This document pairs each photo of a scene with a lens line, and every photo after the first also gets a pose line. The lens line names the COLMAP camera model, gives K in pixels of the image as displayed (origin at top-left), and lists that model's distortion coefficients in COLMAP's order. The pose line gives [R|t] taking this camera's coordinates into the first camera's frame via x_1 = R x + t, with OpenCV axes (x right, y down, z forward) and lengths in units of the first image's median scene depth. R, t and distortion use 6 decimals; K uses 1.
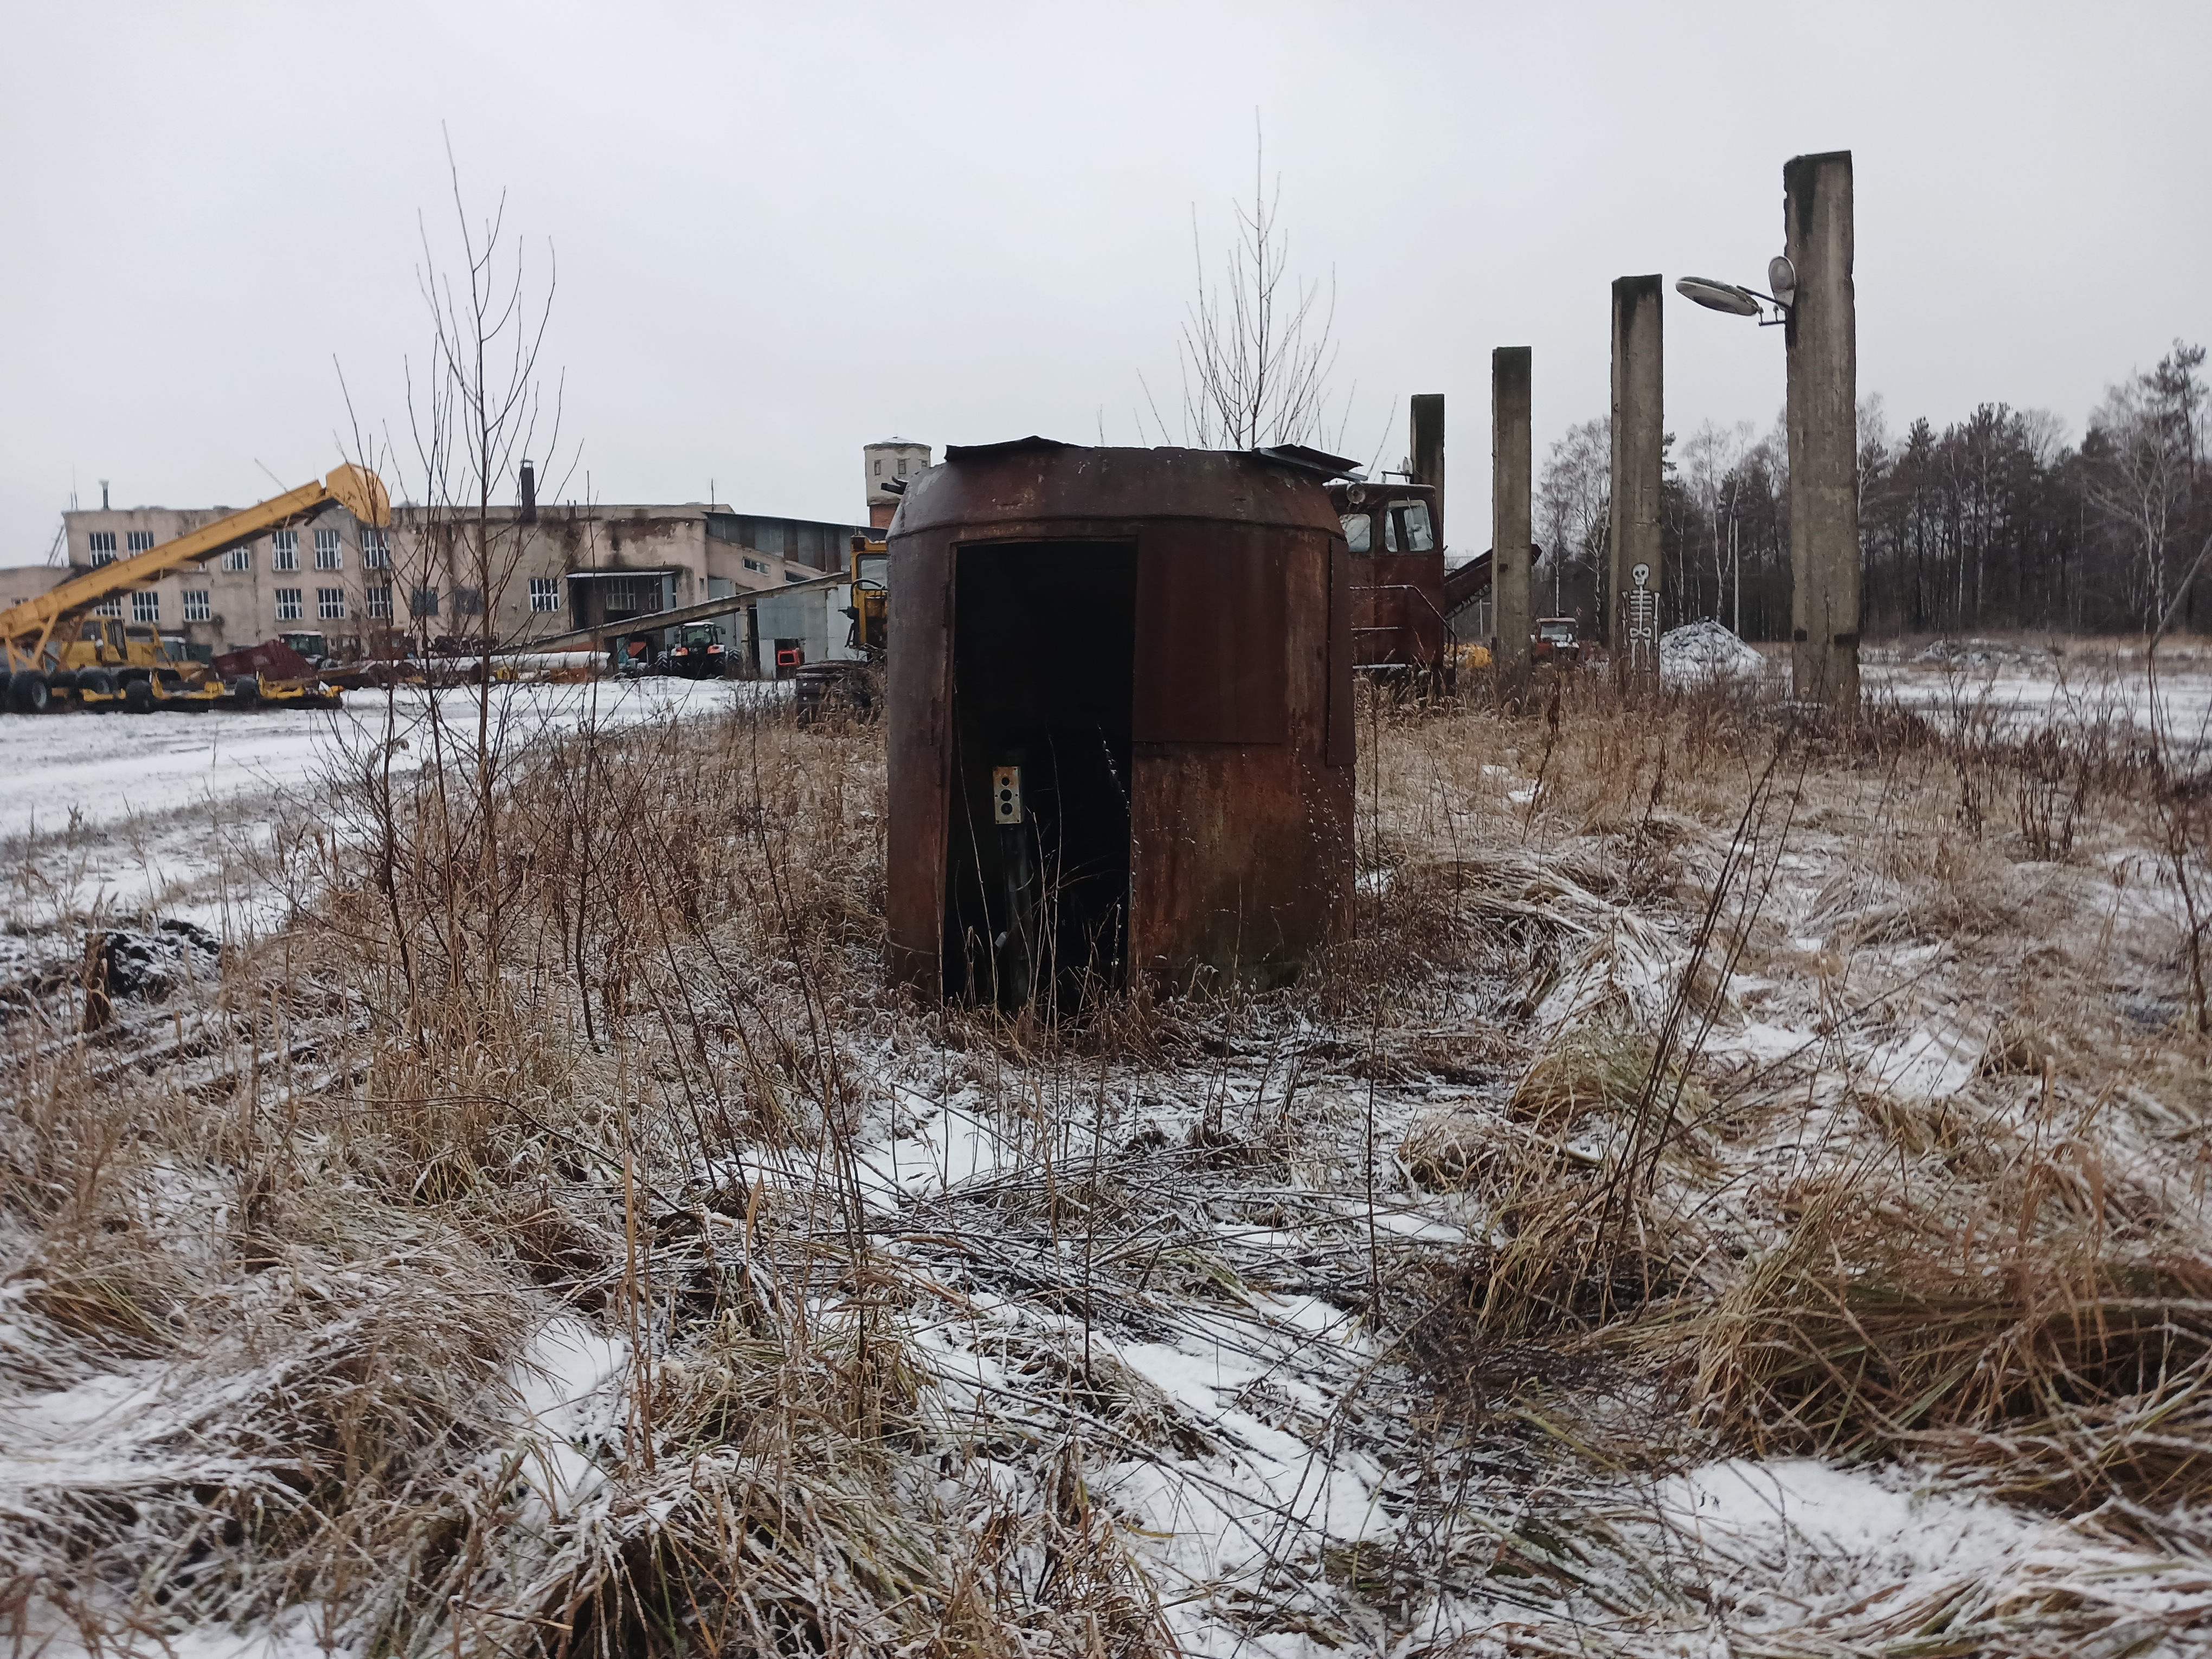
lens RADIAL K [[1811.1, 0, 1110.3], [0, 1811.1, 819.0], [0, 0, 1]] dist [0.081651, -0.129714]
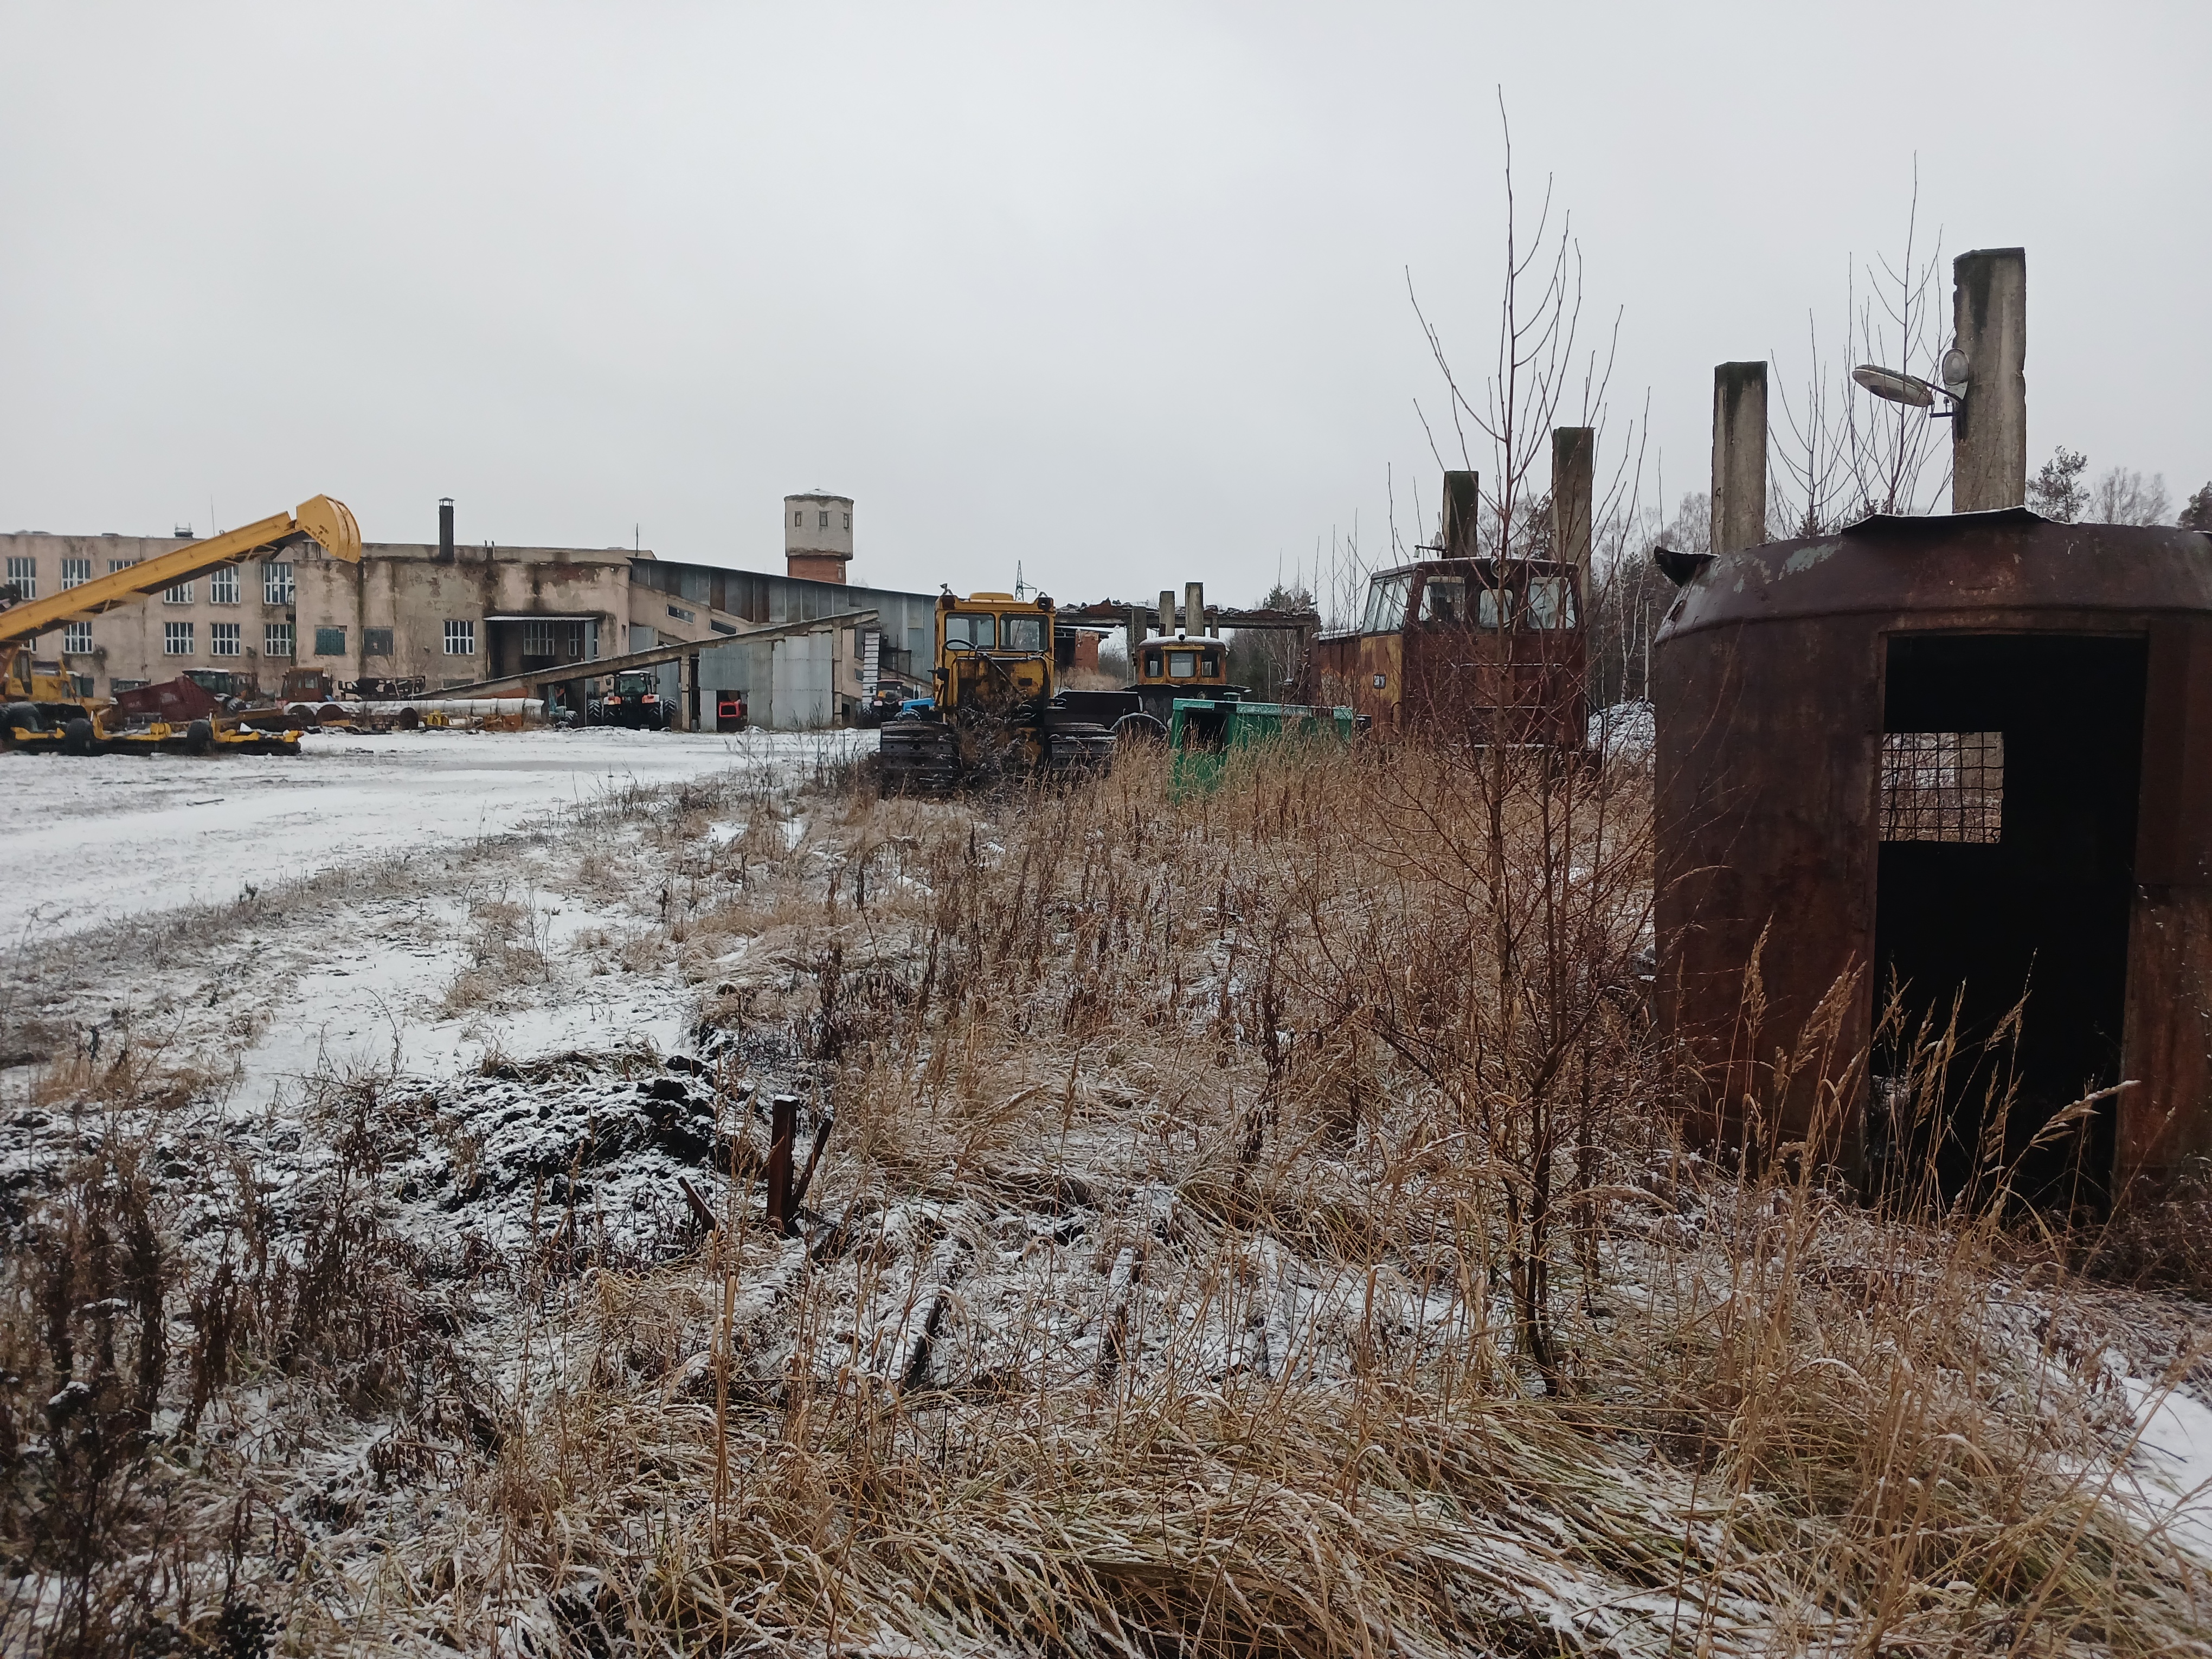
lens RADIAL K [[1811.1, 0, 1159.9], [0, 1811.1, 775.3], [0, 0, 1]] dist [0.081651, -0.129714]
pose [[0.995758, 0.025975, 0.088266, -0.024124], [-0.020893, 0.998097, -0.058017, -0.001670], [-0.089605, 0.055927, 0.994406, 0.010797]]
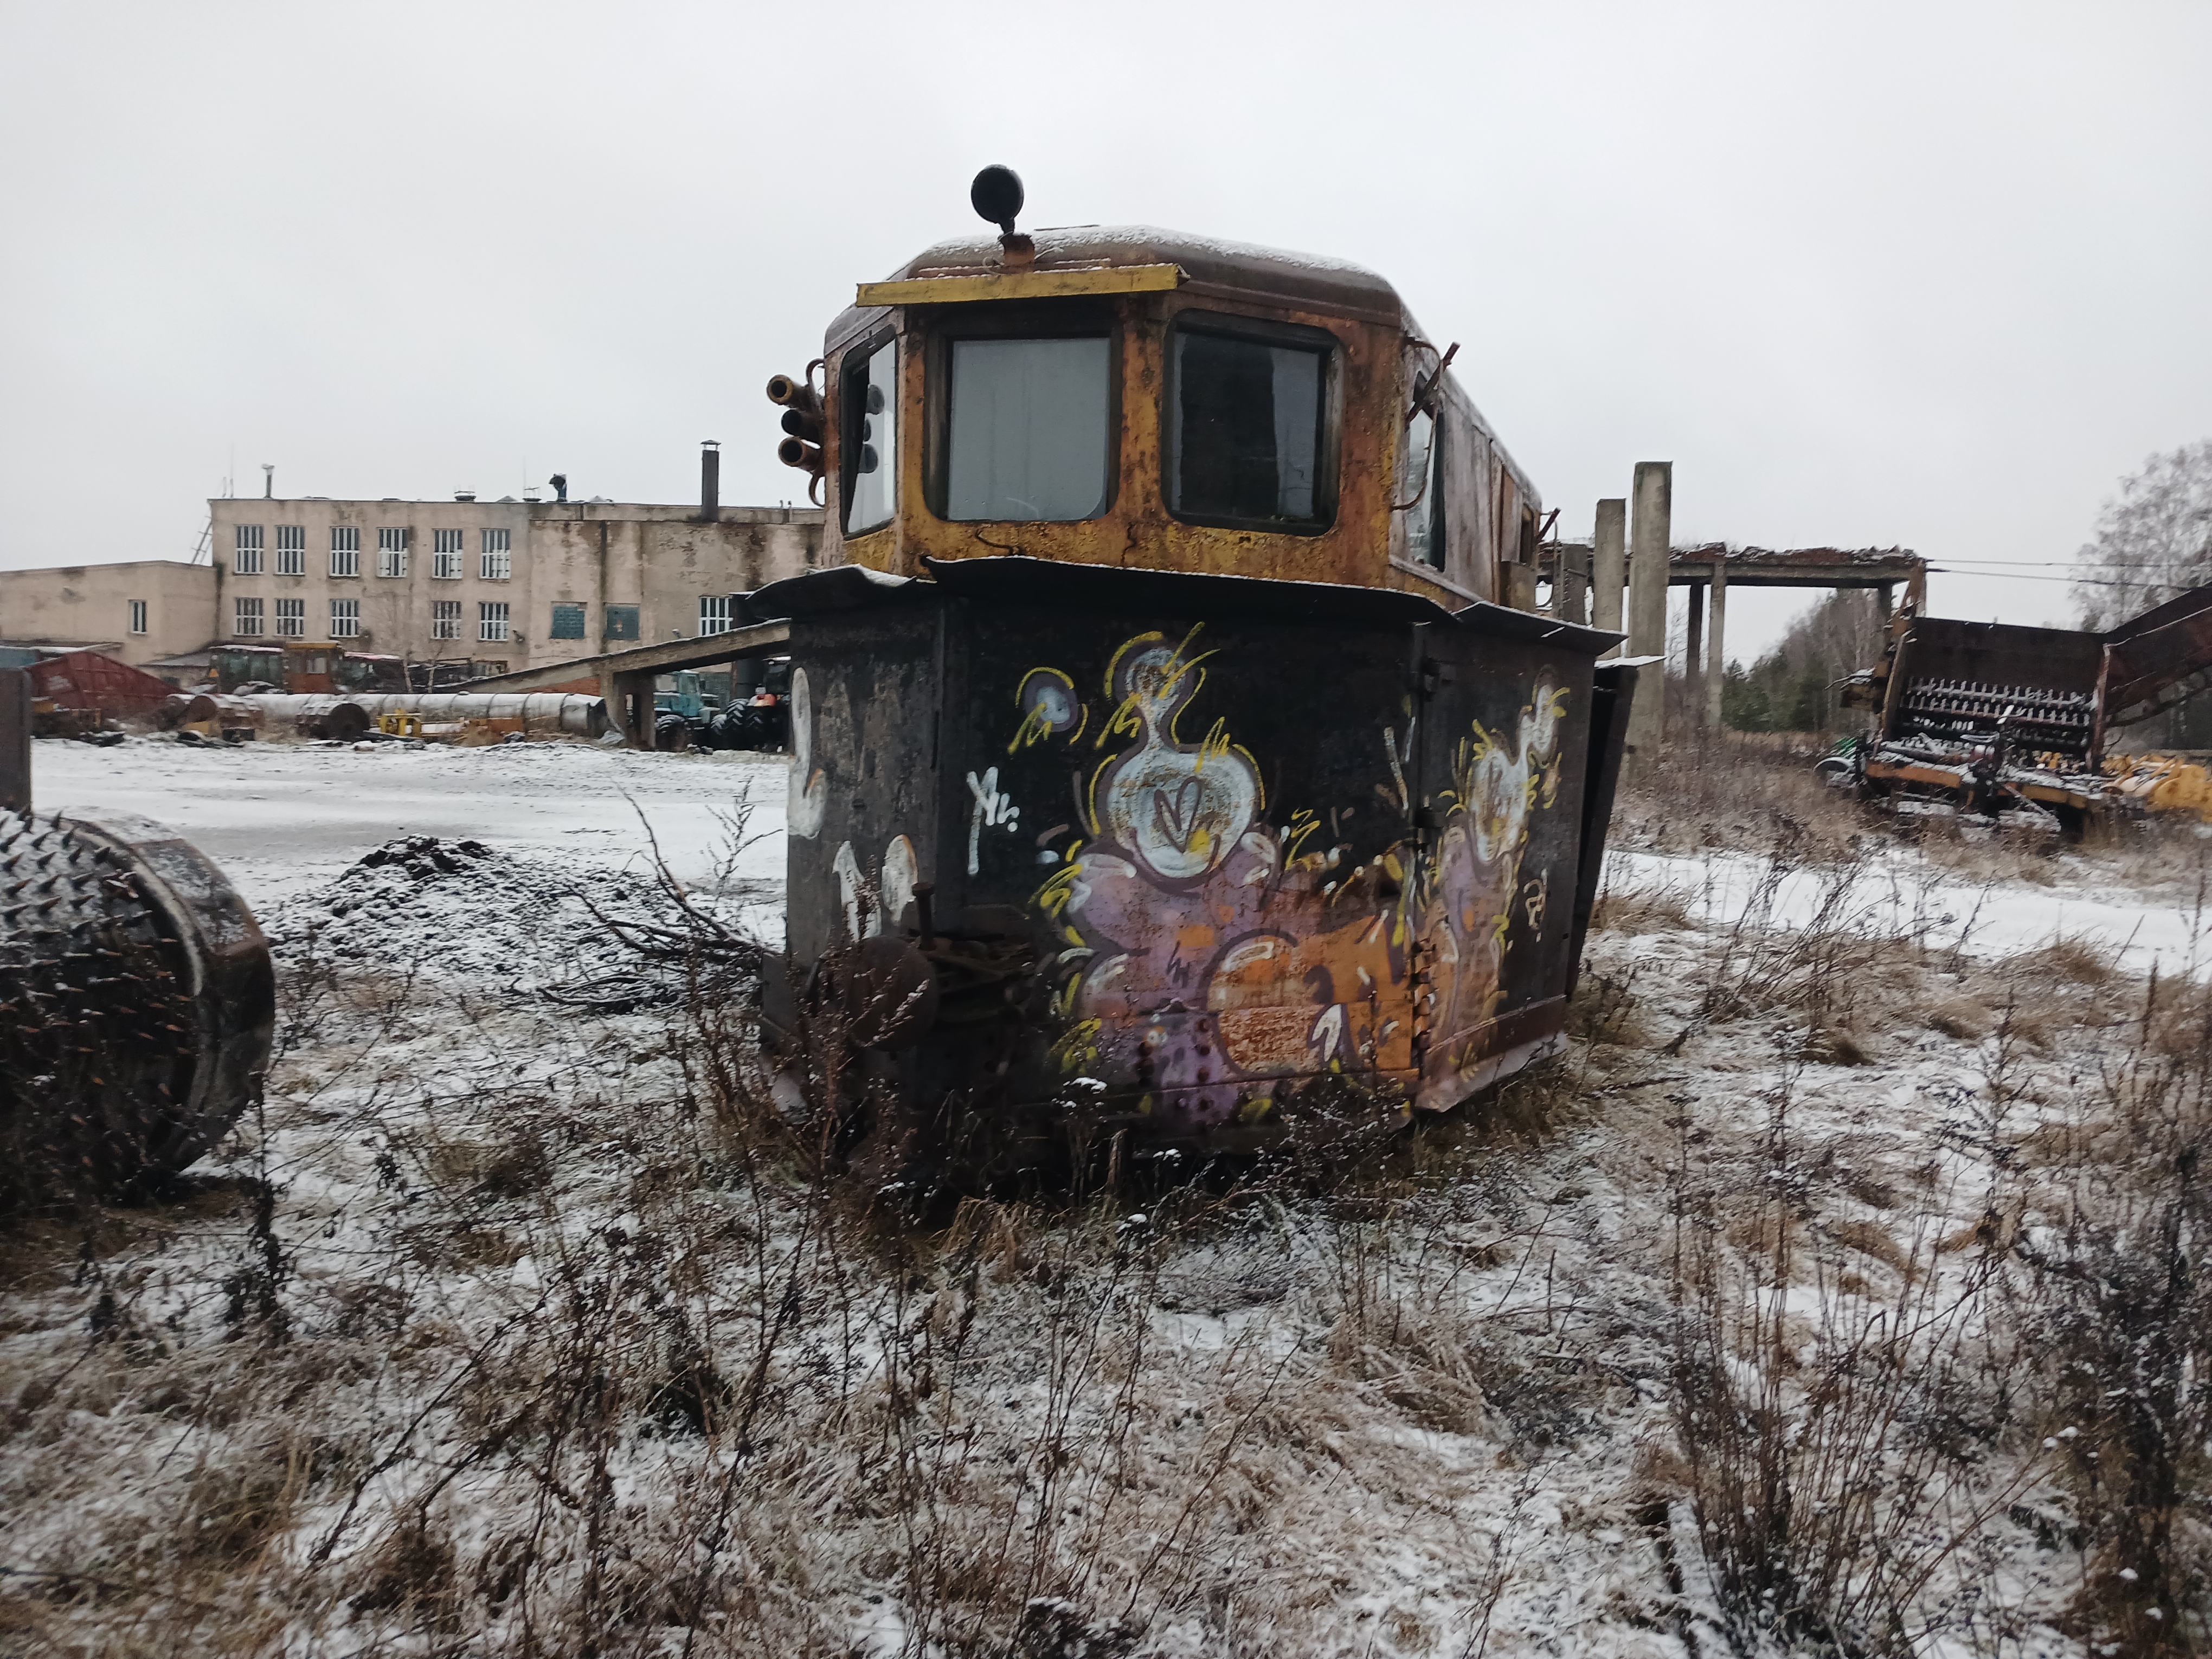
lens RADIAL K [[1811.1, 0, 1108.3], [0, 1811.1, 835.1], [0, 0, 1]] dist [0.081651, -0.129714]
pose [[0.971744, 0.062111, -0.227720, 0.026572], [-0.067243, 0.997626, -0.014843, -0.031564], [0.226257, 0.029736, 0.973614, 0.296084]]
